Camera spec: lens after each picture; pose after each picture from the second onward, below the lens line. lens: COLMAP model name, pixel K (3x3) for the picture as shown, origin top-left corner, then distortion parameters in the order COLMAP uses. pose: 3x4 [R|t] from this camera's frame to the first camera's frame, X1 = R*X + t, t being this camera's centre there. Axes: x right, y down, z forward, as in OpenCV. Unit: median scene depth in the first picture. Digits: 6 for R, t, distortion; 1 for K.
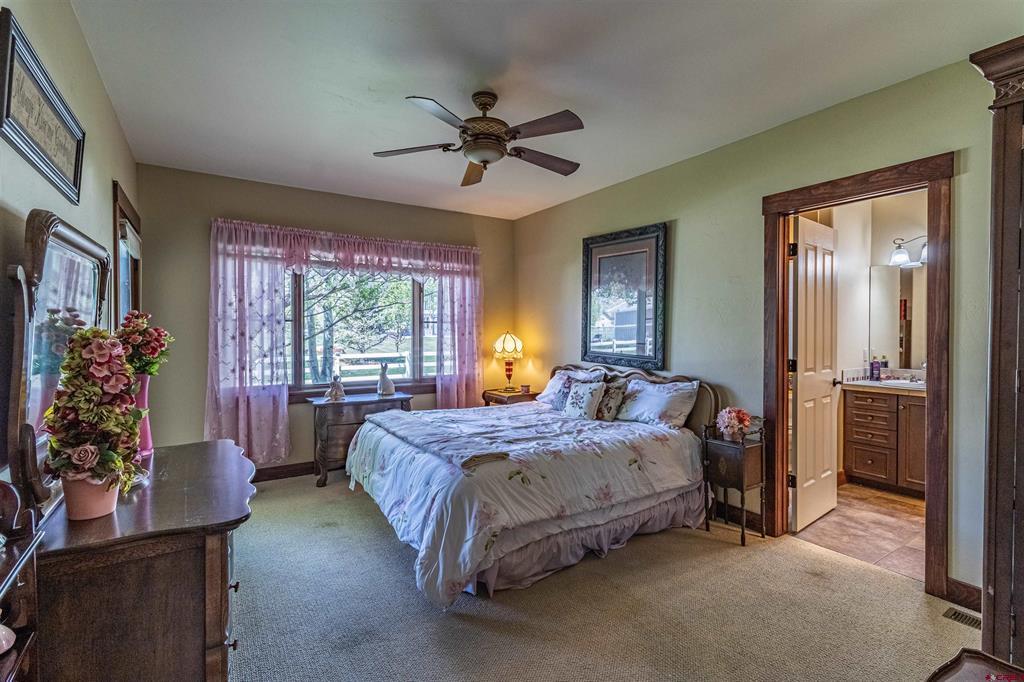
lens RADIAL K [[472.3, 0, 516.0], [0, 472.3, 340.1], [0, 0, 1]] dist [0.003504, 0.000138]
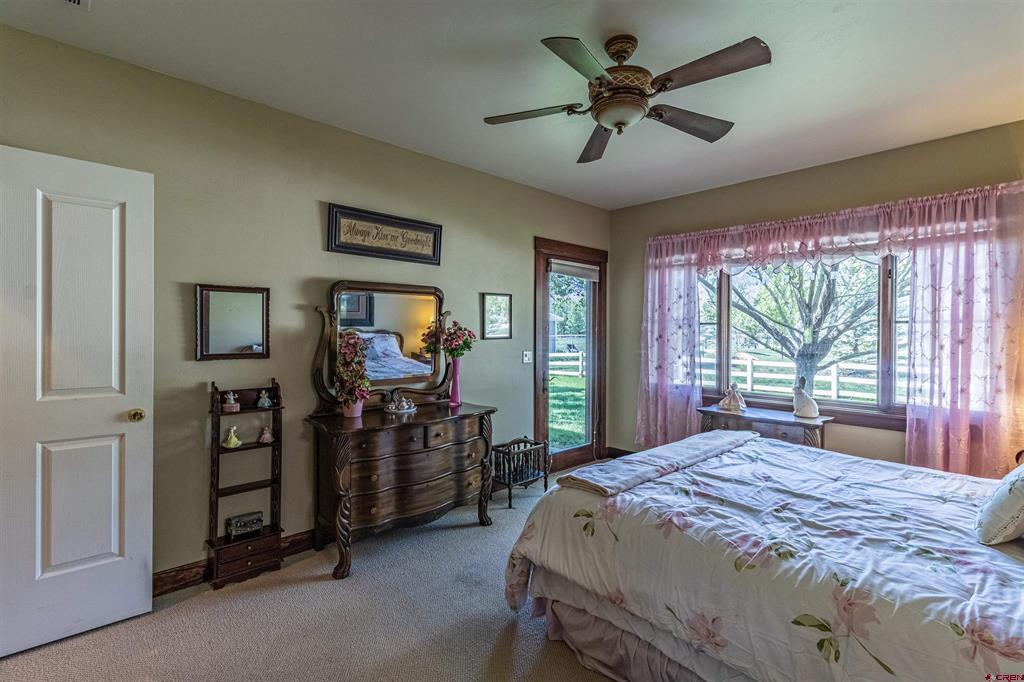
lens RADIAL K [[472.3, 0, 519.1], [0, 472.3, 338.7], [0, 0, 1]] dist [0.003504, 0.000138]
pose [[0.185386, 0.014659, -0.982556, 0.407047], [-0.025739, 0.999618, 0.010057, -0.008603], [0.982329, 0.023426, 0.185693, 0.400392]]
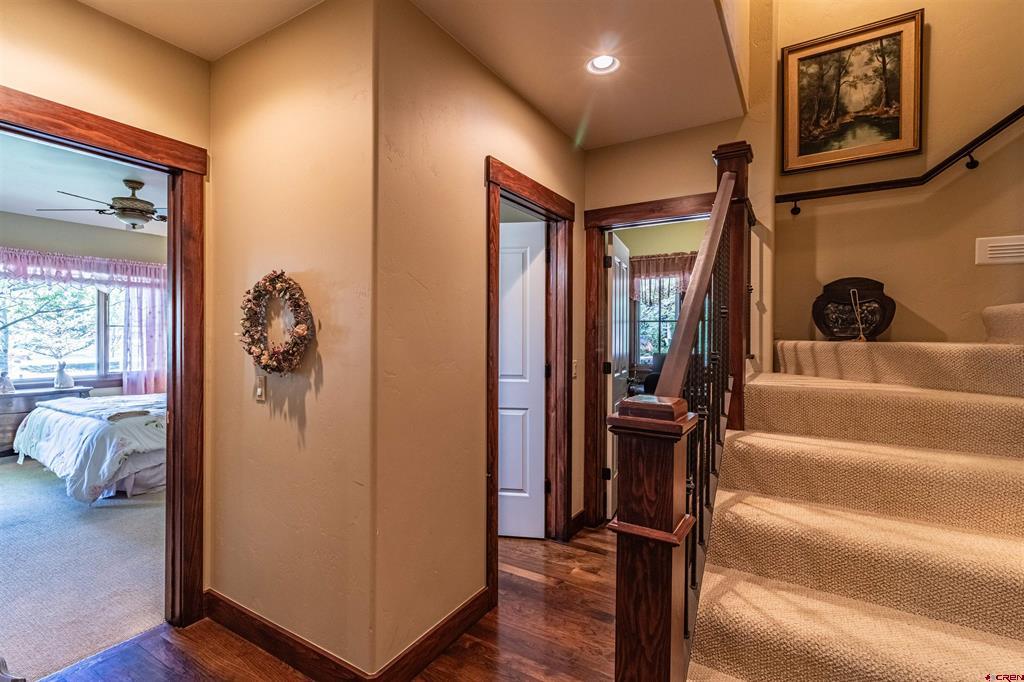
lens RADIAL K [[472.3, 0, 517.0], [0, 472.3, 337.6], [0, 0, 1]] dist [0.003504, 0.000138]
pose [[0.902452, 0.002702, 0.430783, 0.232600], [0.003310, 0.999907, -0.013207, 0.010683], [-0.430779, 0.013345, 0.902359, -0.543198]]
